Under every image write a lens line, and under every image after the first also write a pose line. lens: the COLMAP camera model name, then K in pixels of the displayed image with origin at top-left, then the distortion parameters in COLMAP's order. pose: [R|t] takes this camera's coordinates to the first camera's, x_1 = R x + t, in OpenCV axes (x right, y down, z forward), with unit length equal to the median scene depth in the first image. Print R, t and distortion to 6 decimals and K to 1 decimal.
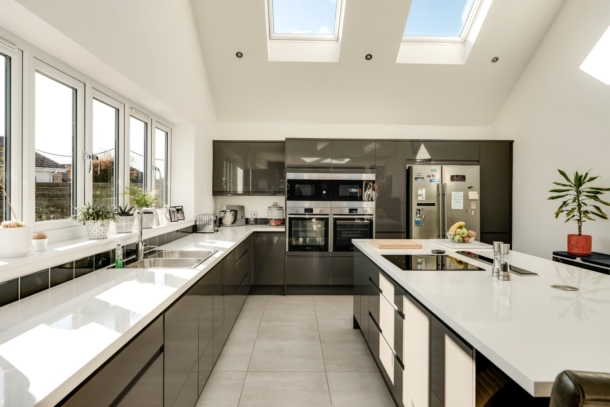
lens RADIAL K [[380.9, 0, 303.3], [0, 380.9, 195.1], [0, 0, 1]] dist [0.003024, 0.000277]
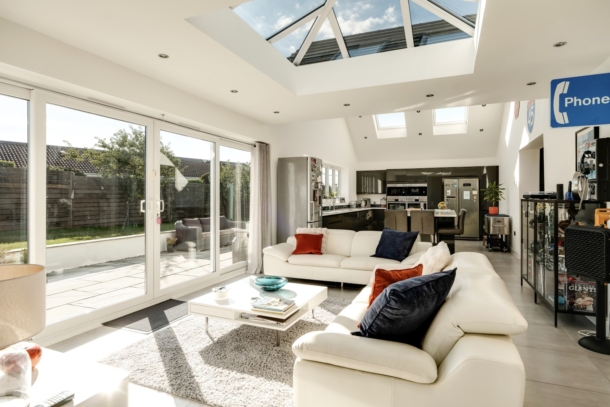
lens RADIAL K [[342.0, 0, 305.7], [0, 342.0, 196.4], [0, 0, 1]] dist [-0.000556, 0.000029]
pose [[0.914151, -0.008589, -0.405283, 0.357326], [0.005611, 0.999948, -0.008536, 0.032684], [0.405336, 0.005529, 0.914151, -1.142397]]
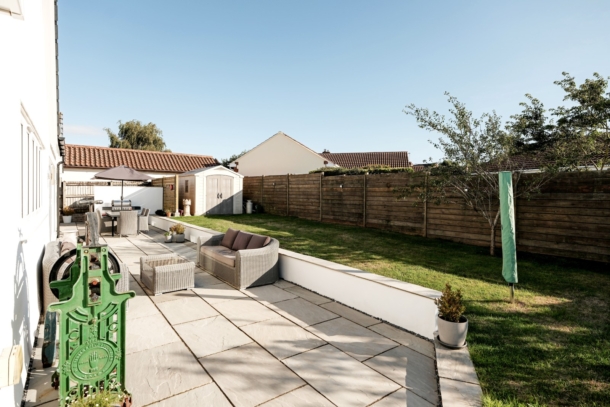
lens RADIAL K [[319.0, 0, 305.0], [0, 319.0, 203.5], [0, 0, 1]] dist [-0.003366, -0.000502]
pose [[-0.811639, 0.004688, -0.584140, -0.388482], [-0.016972, 0.999356, 0.031601, -0.025883], [0.583912, 0.035563, -0.811037, 1.586828]]
